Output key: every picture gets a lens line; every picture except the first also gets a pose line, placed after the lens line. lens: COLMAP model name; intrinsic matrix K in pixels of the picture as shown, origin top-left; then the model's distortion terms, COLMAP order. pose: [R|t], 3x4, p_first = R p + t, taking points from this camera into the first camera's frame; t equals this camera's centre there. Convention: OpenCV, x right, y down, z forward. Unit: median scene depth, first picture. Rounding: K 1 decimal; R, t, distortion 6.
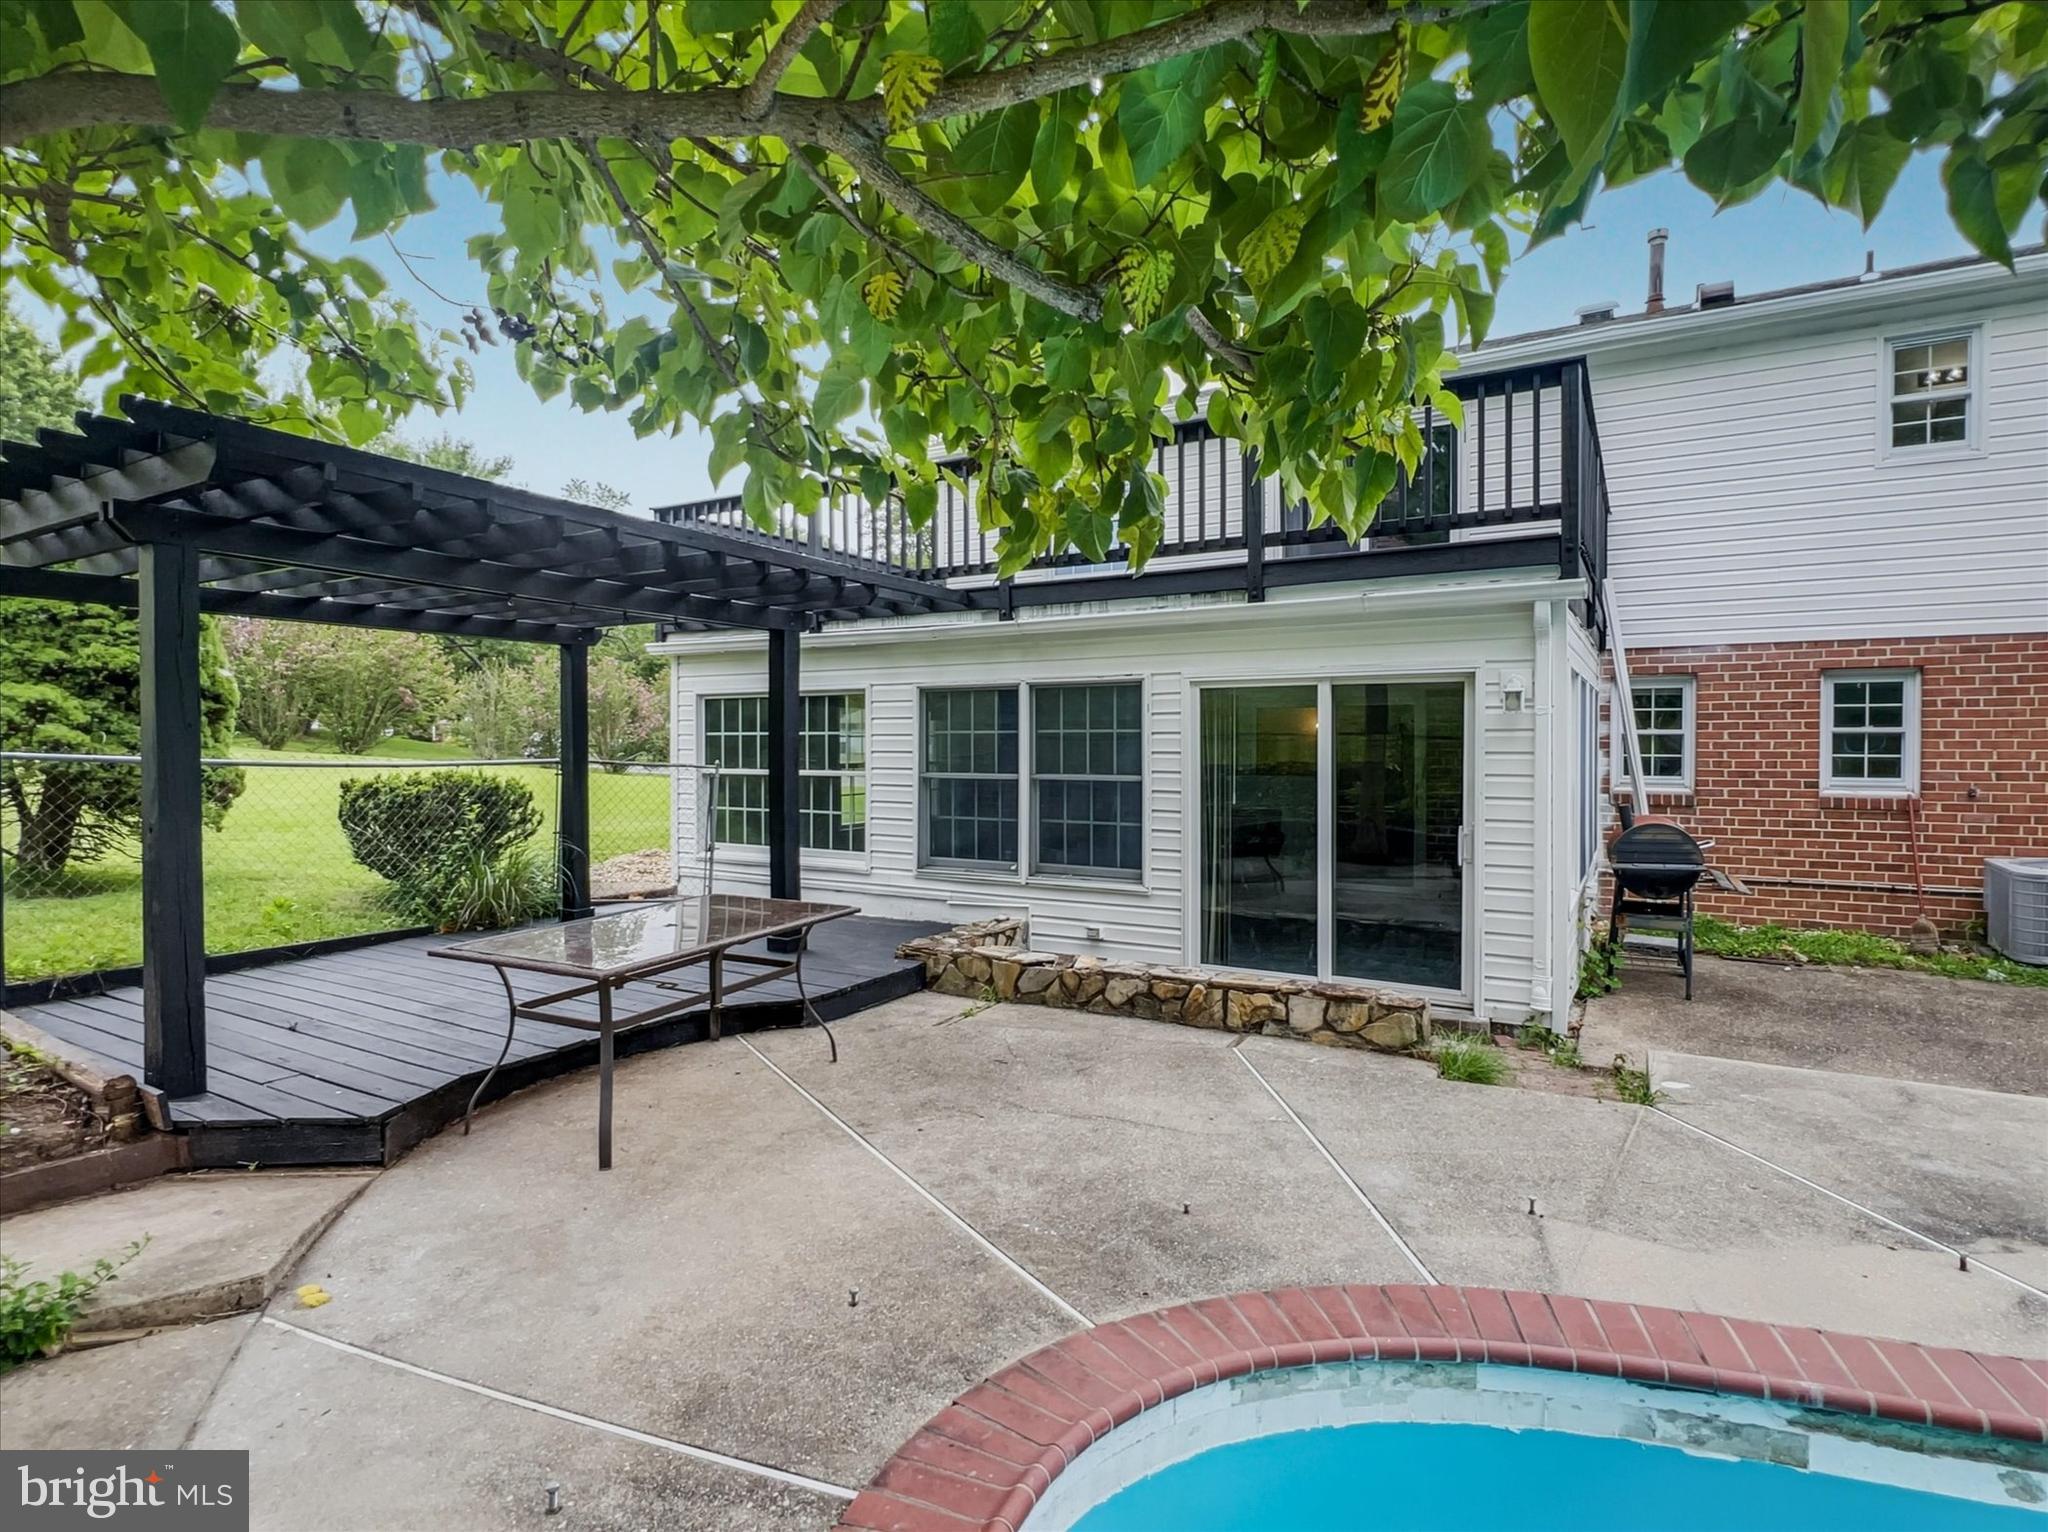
lens RADIAL K [[1055.8, 0, 1040.8], [0, 1055.8, 751.7], [0, 0, 1]] dist [-0.003968, 0.001504]
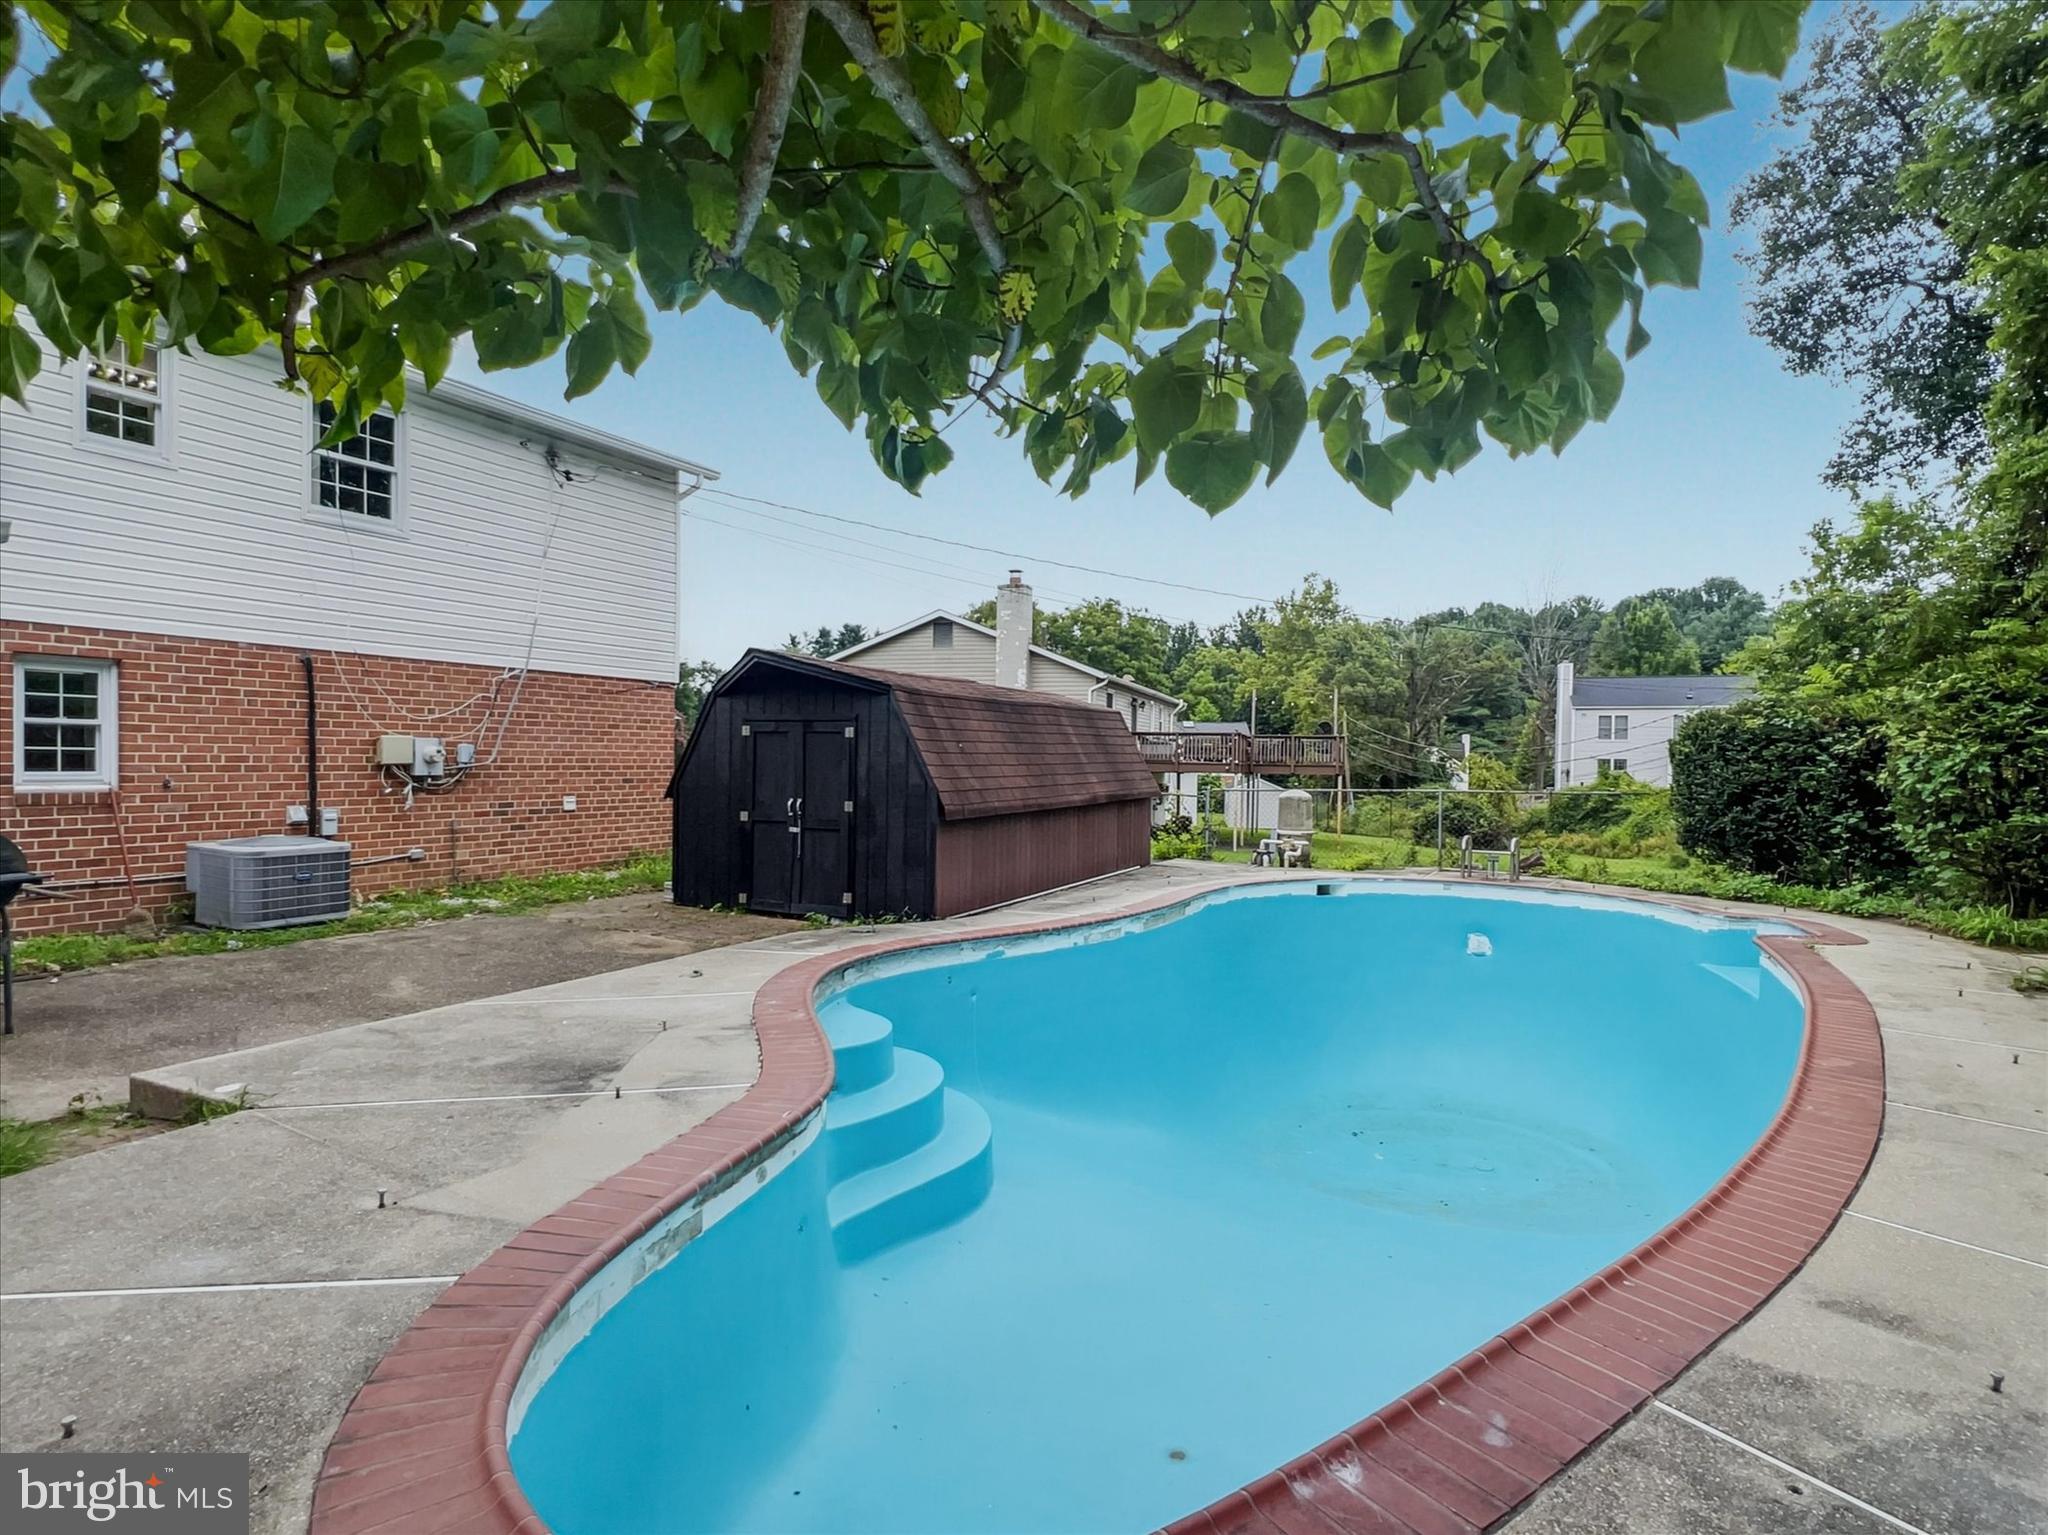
lens RADIAL K [[1055.8, 0, 1027.5], [0, 1055.8, 779.5], [0, 0, 1]] dist [-0.003968, 0.001504]
pose [[-0.040088, -0.021064, 0.998974, -0.212093], [-0.006650, 0.999761, 0.020814, 0.006693], [-0.999174, -0.005808, -0.040219, 0.177934]]
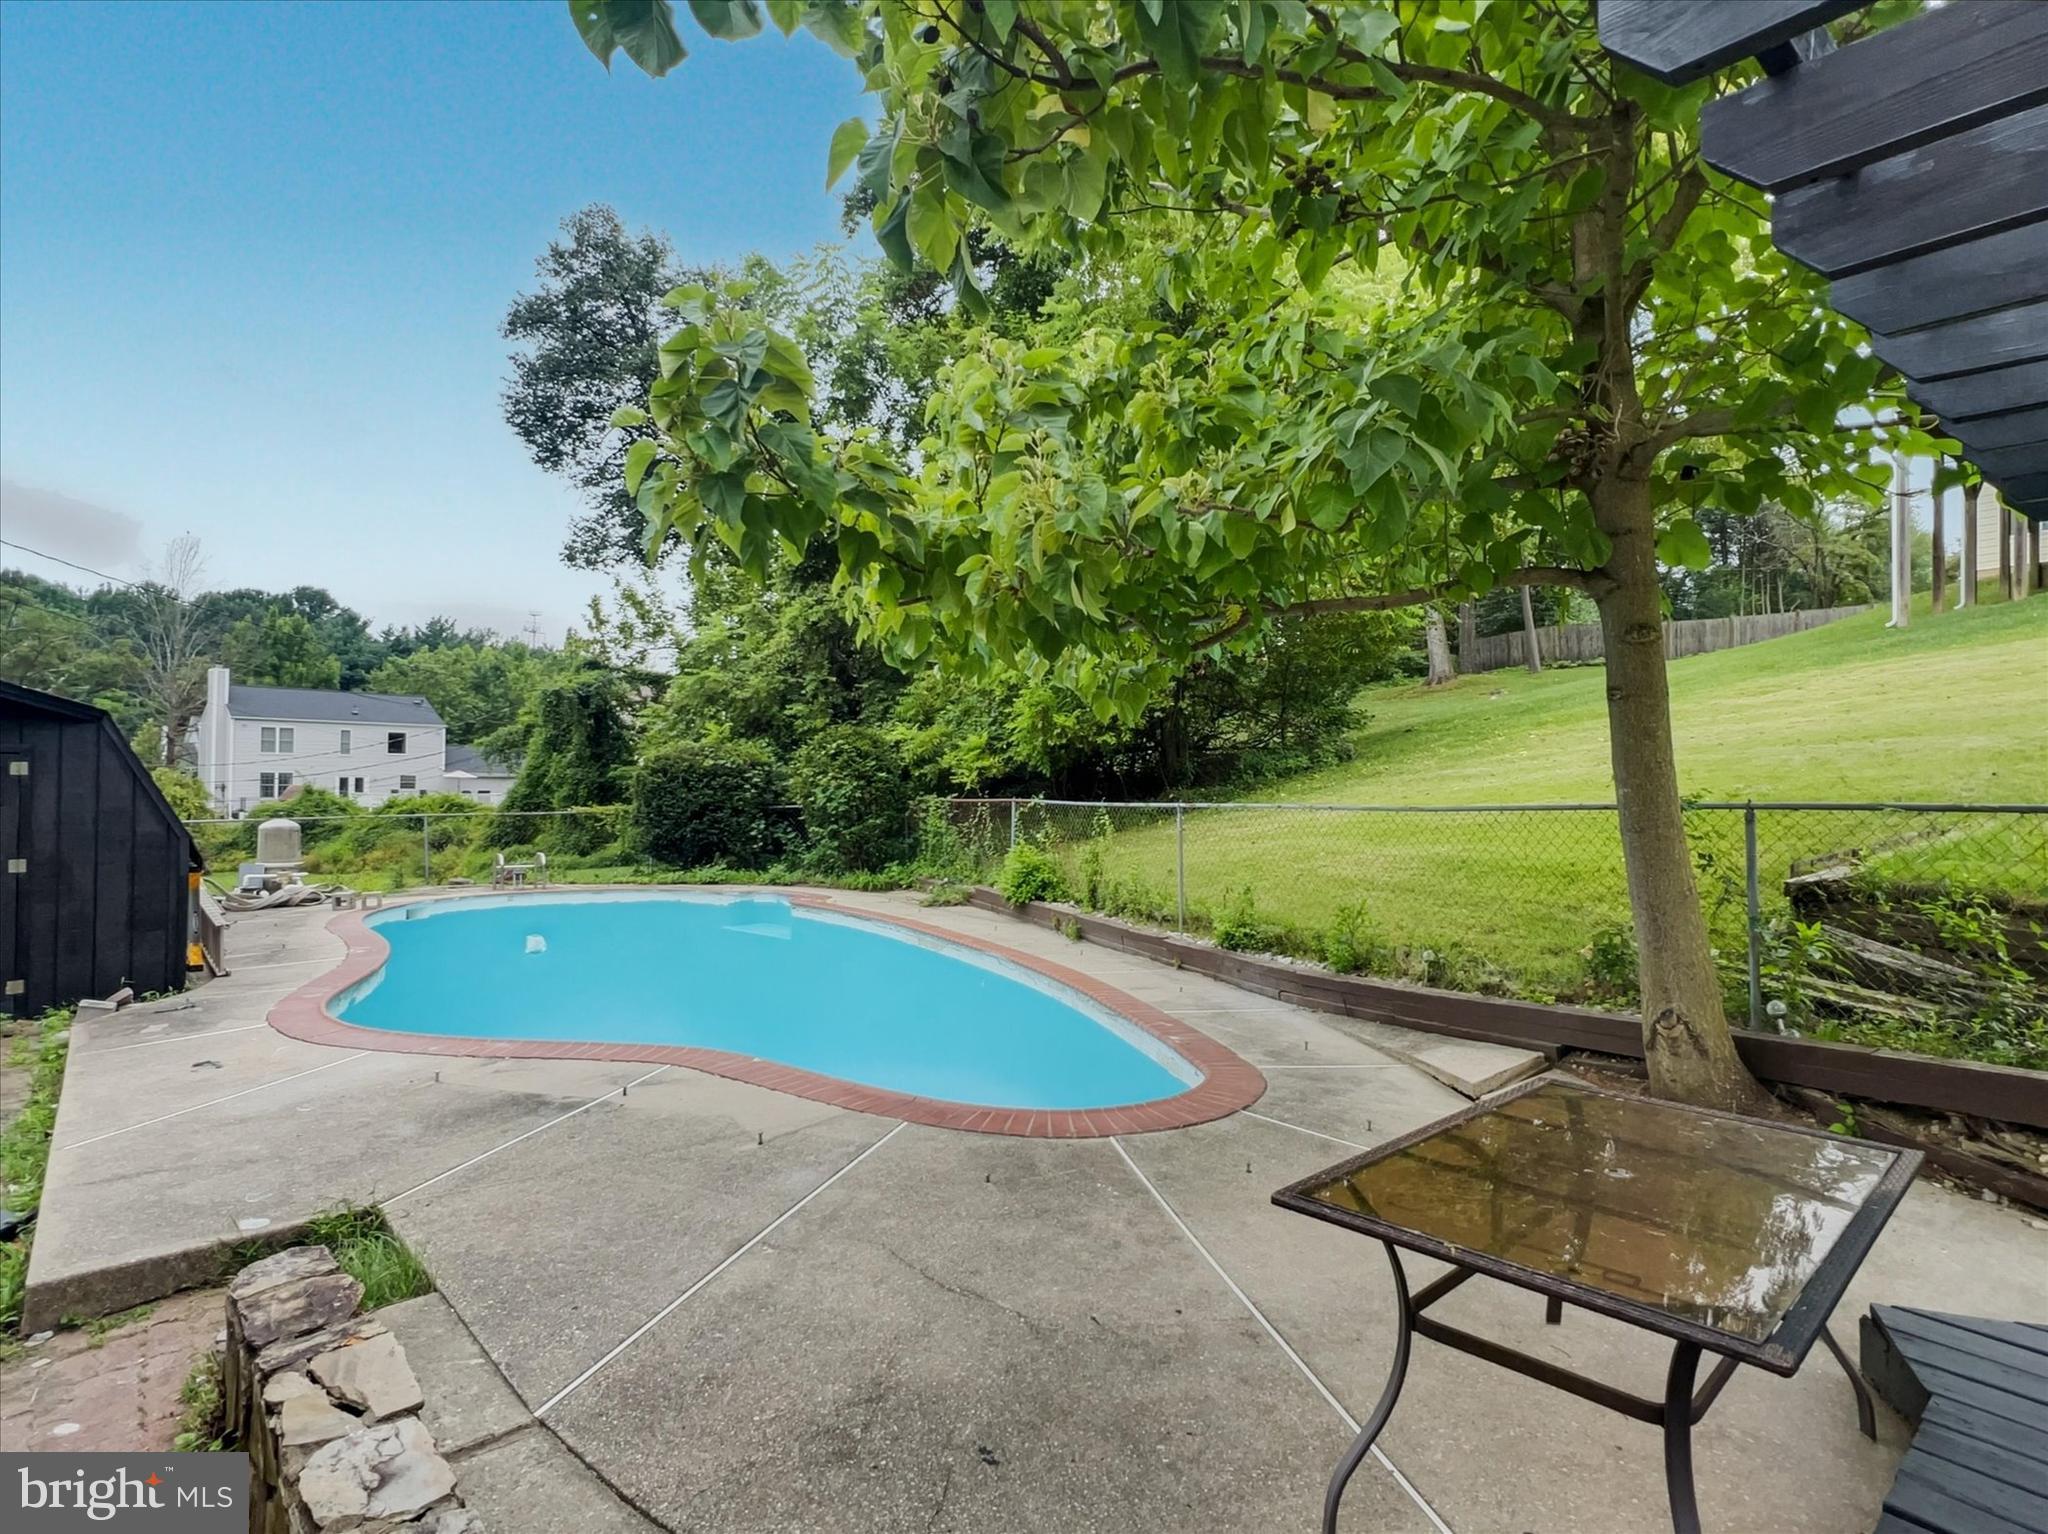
lens RADIAL K [[1055.8, 0, 1024.2], [0, 1055.8, 763.7], [0, 0, 1]] dist [-0.003968, 0.001504]
pose [[-0.939854, -0.003536, 0.341558, -0.135481], [-0.009016, 0.999855, -0.014461, -0.019369], [-0.341457, -0.016670, -0.939749, 0.884545]]
